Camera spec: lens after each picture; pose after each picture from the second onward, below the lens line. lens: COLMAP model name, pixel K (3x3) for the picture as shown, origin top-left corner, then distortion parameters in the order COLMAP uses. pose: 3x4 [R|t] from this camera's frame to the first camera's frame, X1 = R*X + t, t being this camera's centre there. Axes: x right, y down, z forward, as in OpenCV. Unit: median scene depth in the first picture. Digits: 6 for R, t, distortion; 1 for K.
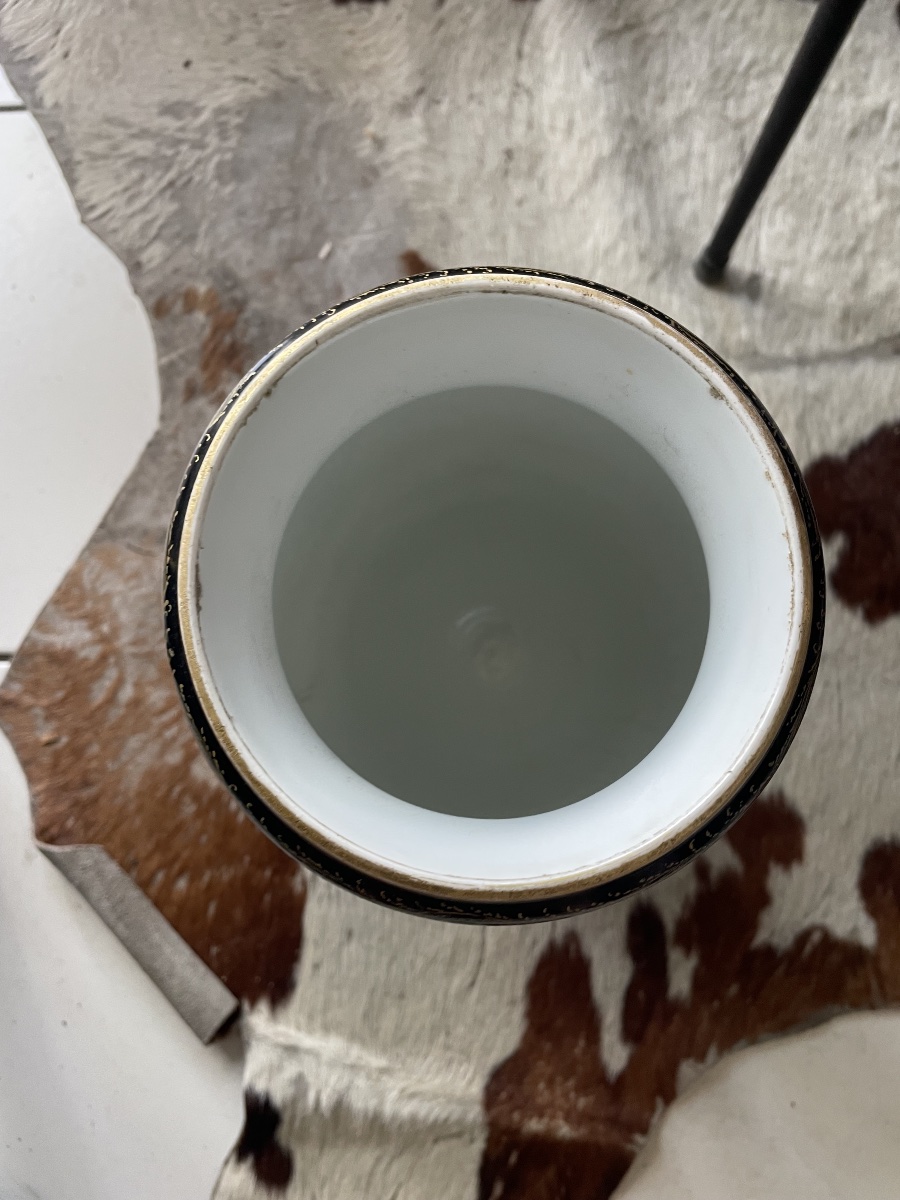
lens RADIAL K [[945.0, 0, 461.3], [0, 945.0, 601.4], [0, 0, 1]] dist [0.058340, -0.103230]
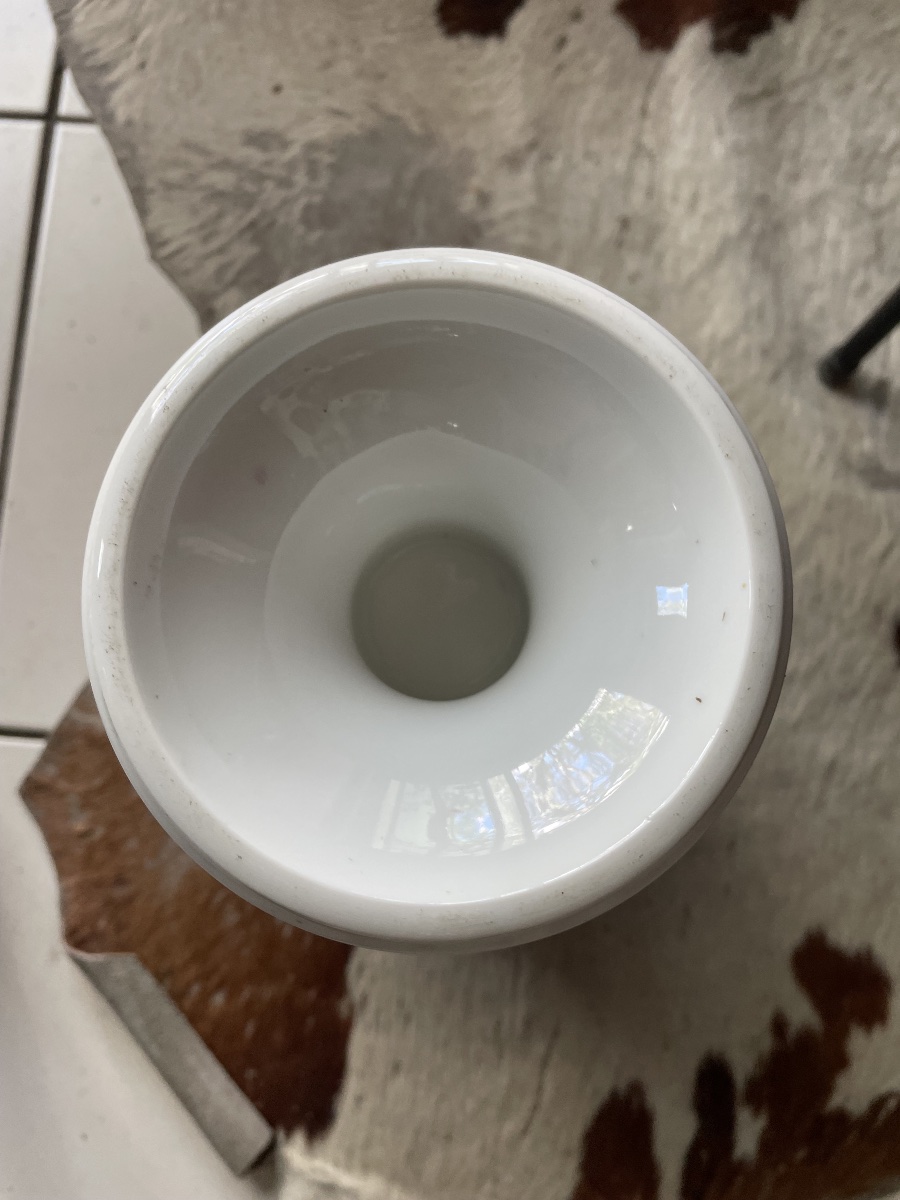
lens RADIAL K [[945.0, 0, 446.9], [0, 945.0, 603.7], [0, 0, 1]] dist [0.058340, -0.103230]
pose [[0.996825, 0.077368, 0.018801, -0.116186], [-0.077973, 0.996379, 0.033910, -0.131261], [-0.016110, -0.035269, 0.999248, 0.081135]]
